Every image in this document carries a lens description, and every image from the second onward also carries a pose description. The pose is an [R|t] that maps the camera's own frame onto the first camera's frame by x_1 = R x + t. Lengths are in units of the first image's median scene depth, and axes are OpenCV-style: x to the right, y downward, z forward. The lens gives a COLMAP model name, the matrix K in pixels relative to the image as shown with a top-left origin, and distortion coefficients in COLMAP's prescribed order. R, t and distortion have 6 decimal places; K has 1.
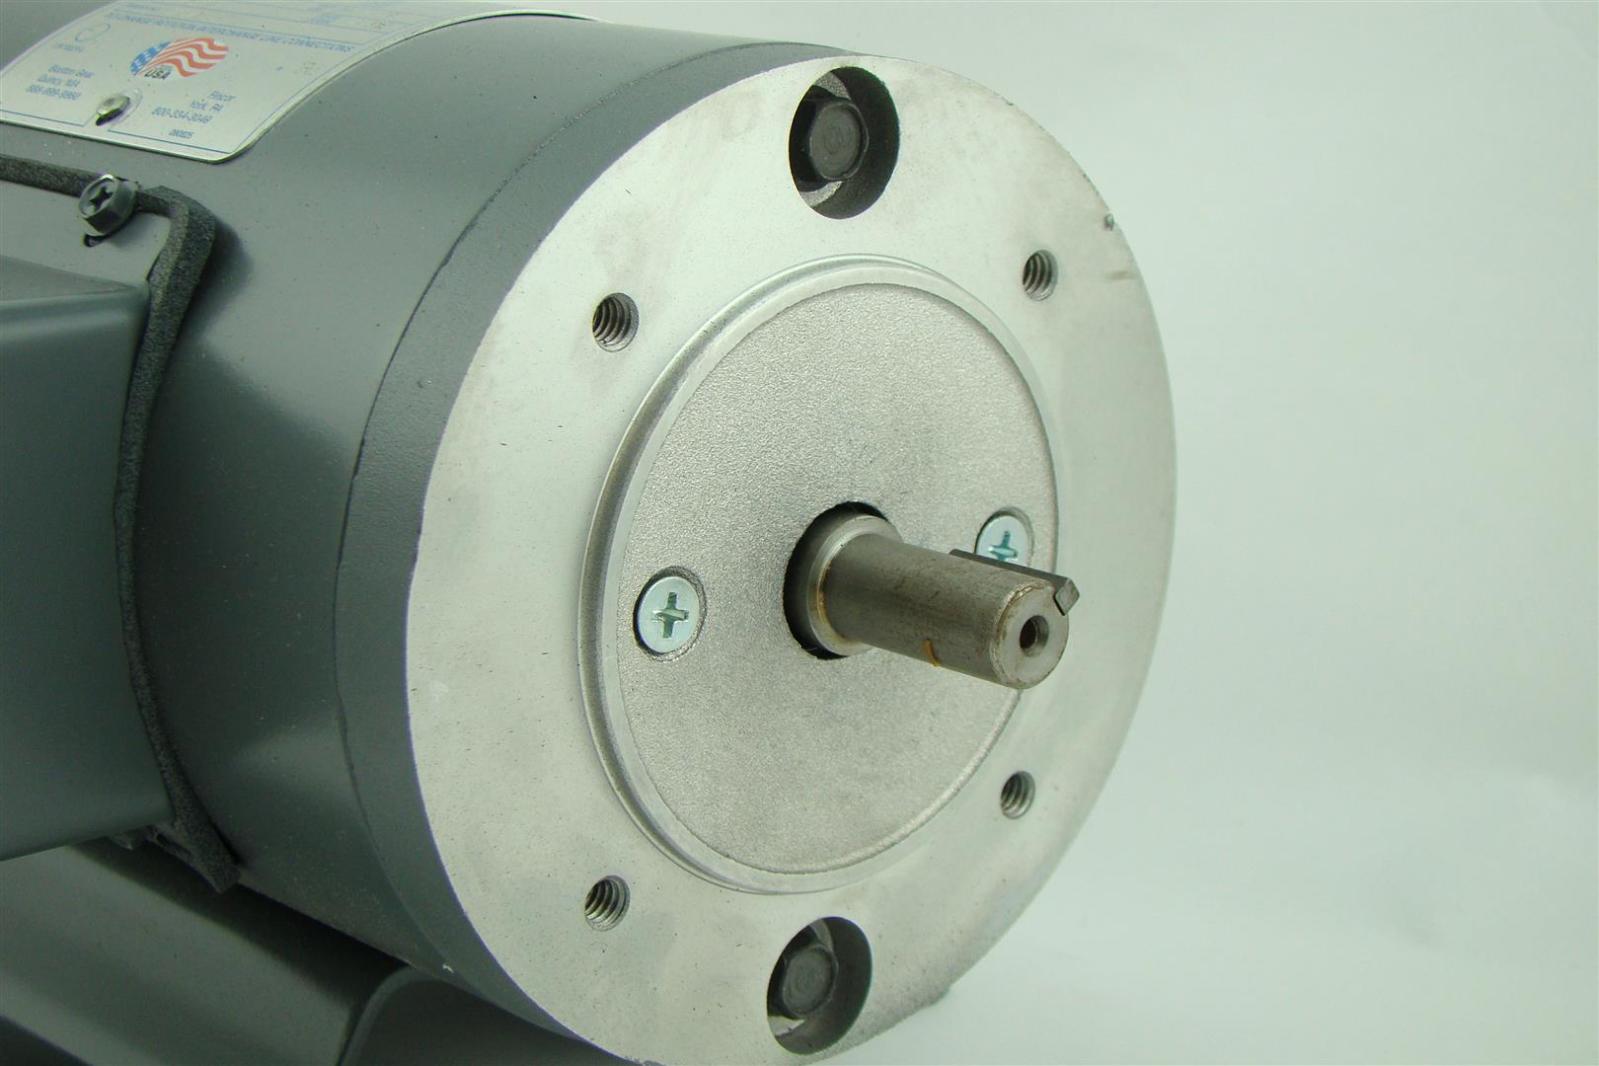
lens RADIAL K [[3133.6, 0, 796.5], [0, 3133.6, 534.4], [0, 0, 1]] dist [0.080447, 0.000000]
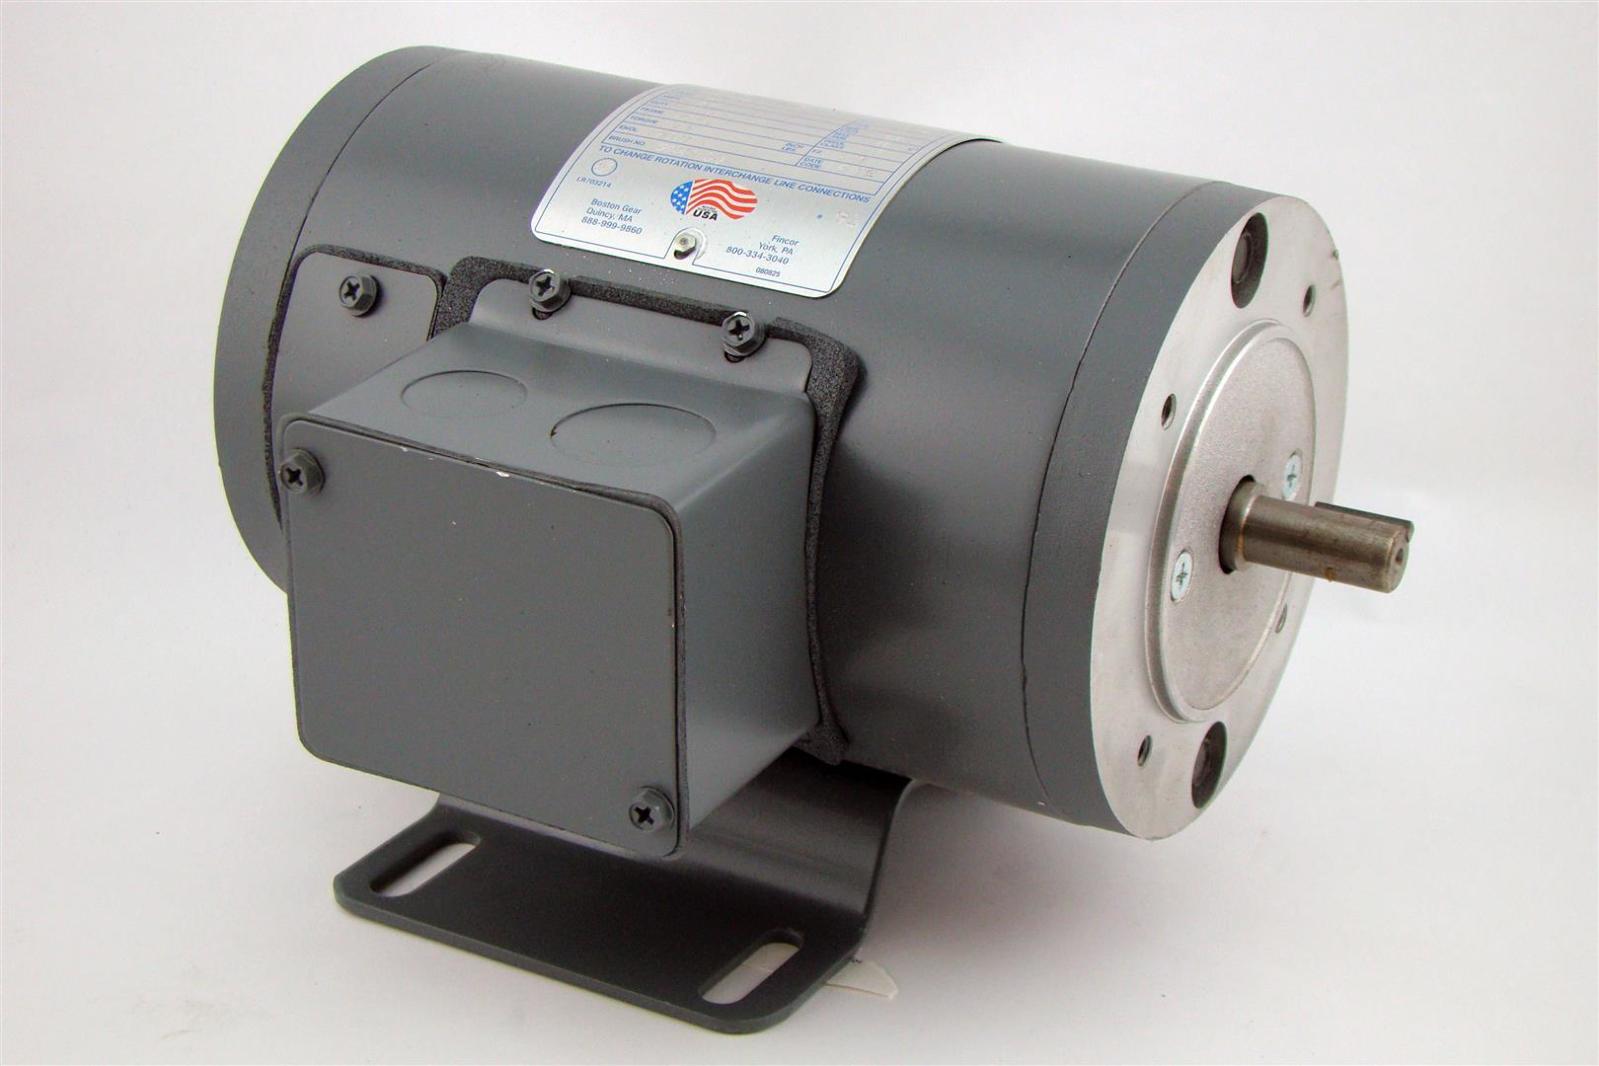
lens RADIAL K [[3133.6, 0, 801.5], [0, 3133.6, 532.8], [0, 0, 1]] dist [0.080447, 0.000000]
pose [[0.950779, -0.136933, 0.277974, -0.617340], [0.080432, 0.975374, 0.205370, -0.314635], [-0.299251, -0.172903, 0.938378, -0.403727]]
